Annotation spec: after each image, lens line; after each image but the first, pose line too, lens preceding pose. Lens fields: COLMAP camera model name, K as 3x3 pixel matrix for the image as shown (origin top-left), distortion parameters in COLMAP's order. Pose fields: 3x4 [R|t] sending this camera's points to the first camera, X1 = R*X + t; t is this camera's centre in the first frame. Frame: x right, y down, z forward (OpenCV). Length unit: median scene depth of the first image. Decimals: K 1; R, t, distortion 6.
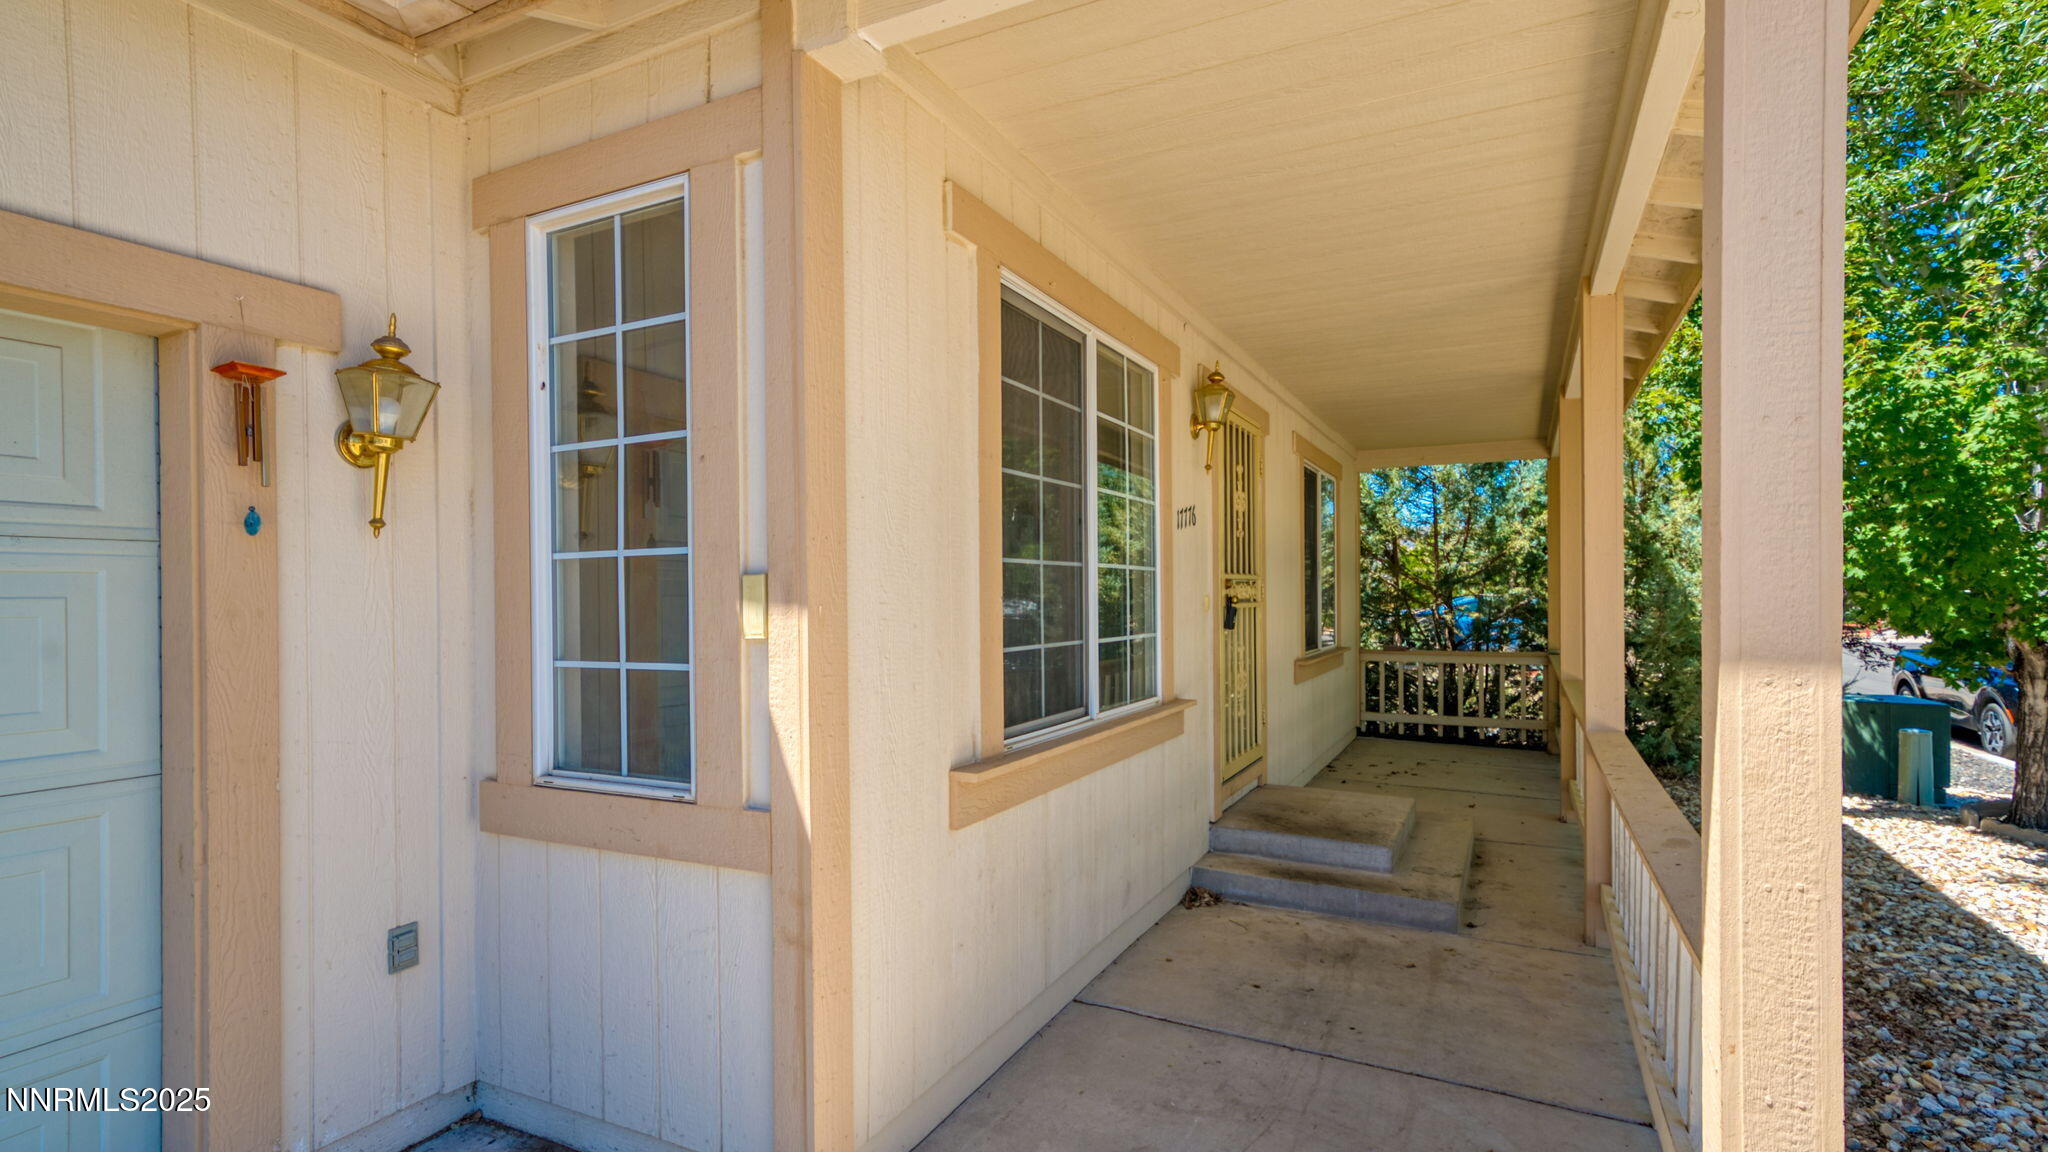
lens RADIAL K [[909.5, 0, 1024.7], [0, 909.5, 601.0], [0, 0, 1]] dist [-0.001101, -0.000151]
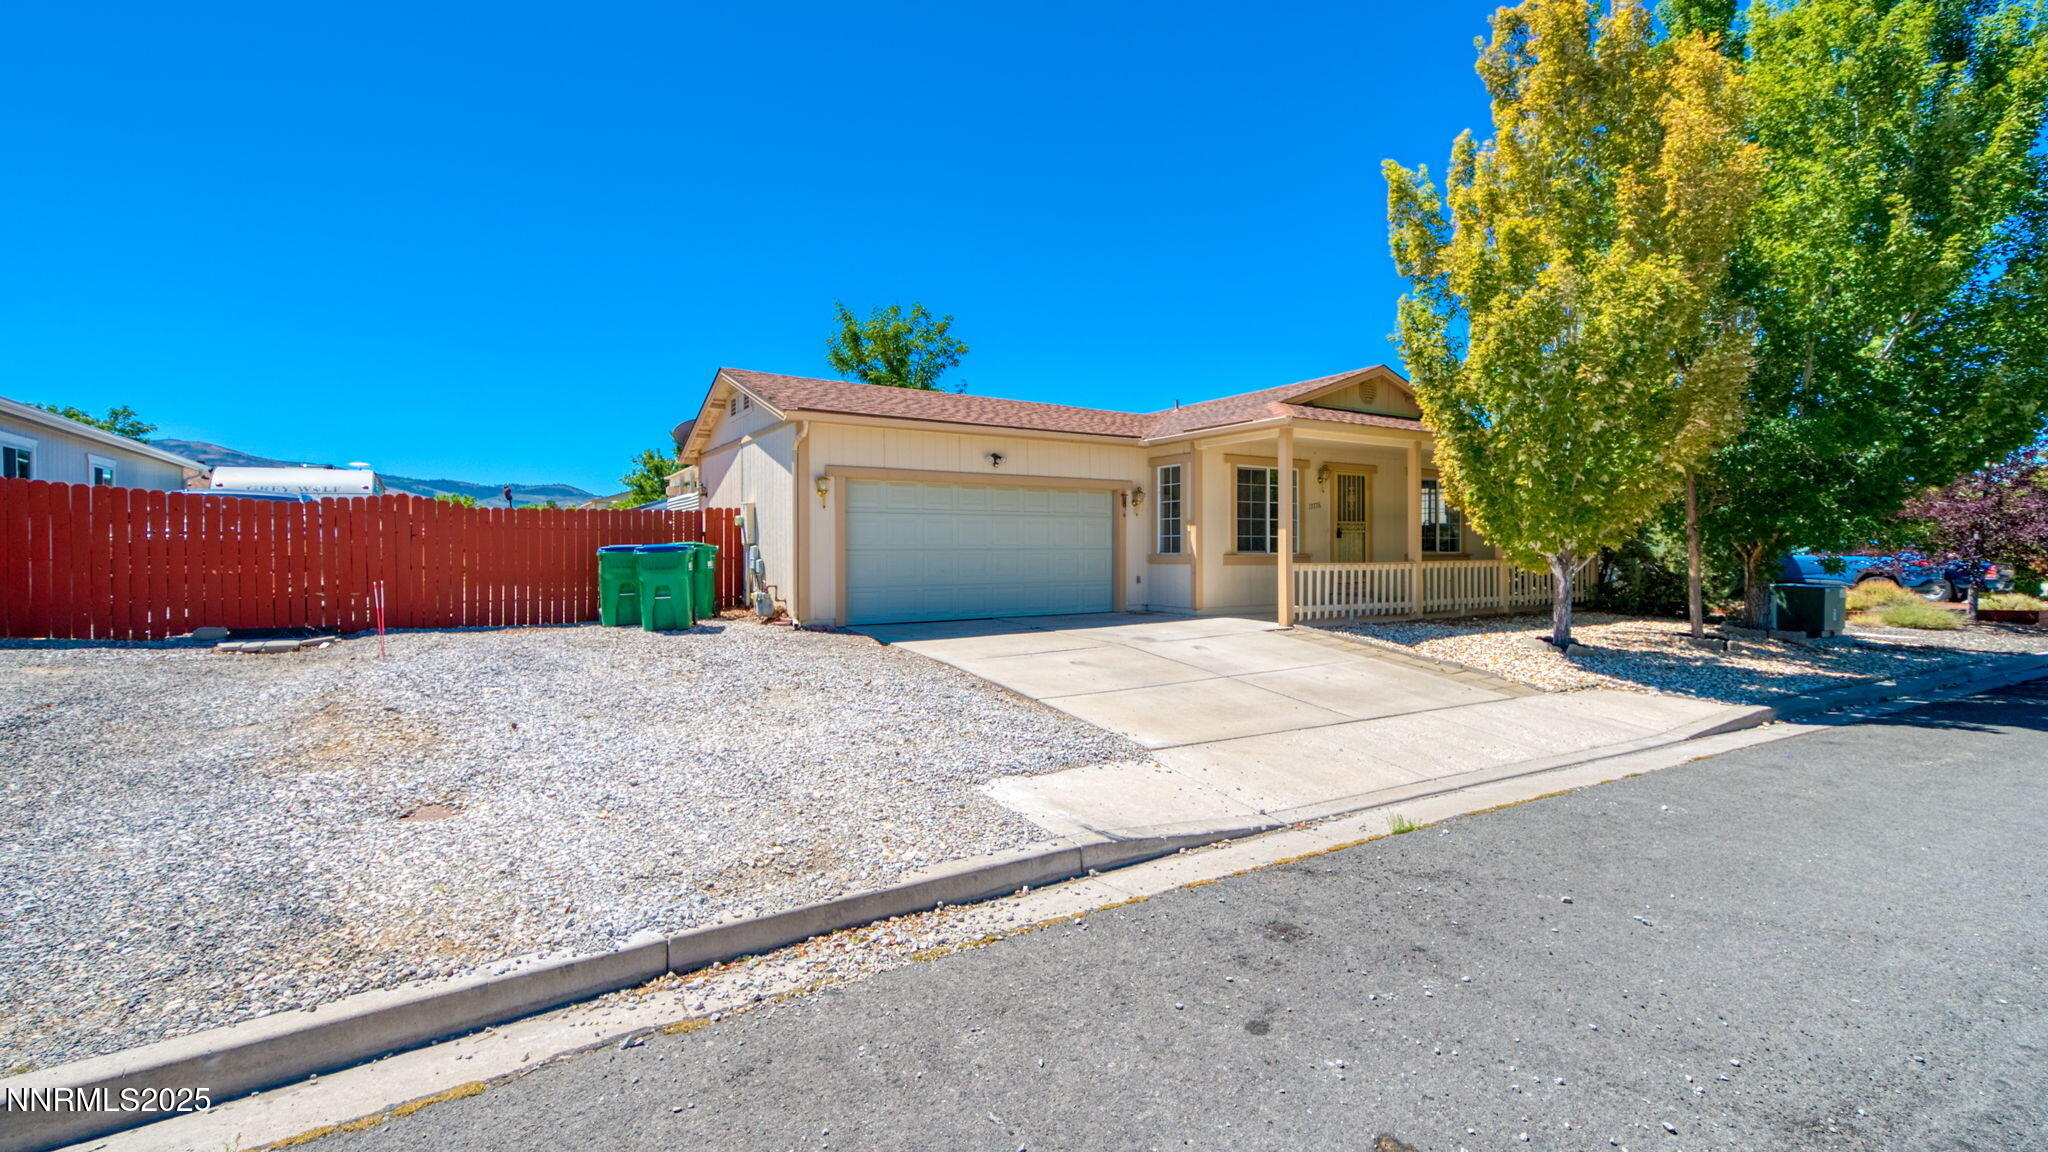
lens RADIAL K [[817.8, 0, 1024.0], [0, 817.8, 576.0], [0, 0, 1]] dist [-0.000200, -0.000067]
pose [[0.835173, 0.018350, -0.549681, 1.881354], [-0.007611, 0.999733, 0.021812, 0.236363], [0.549935, -0.014033, 0.835090, -4.416430]]
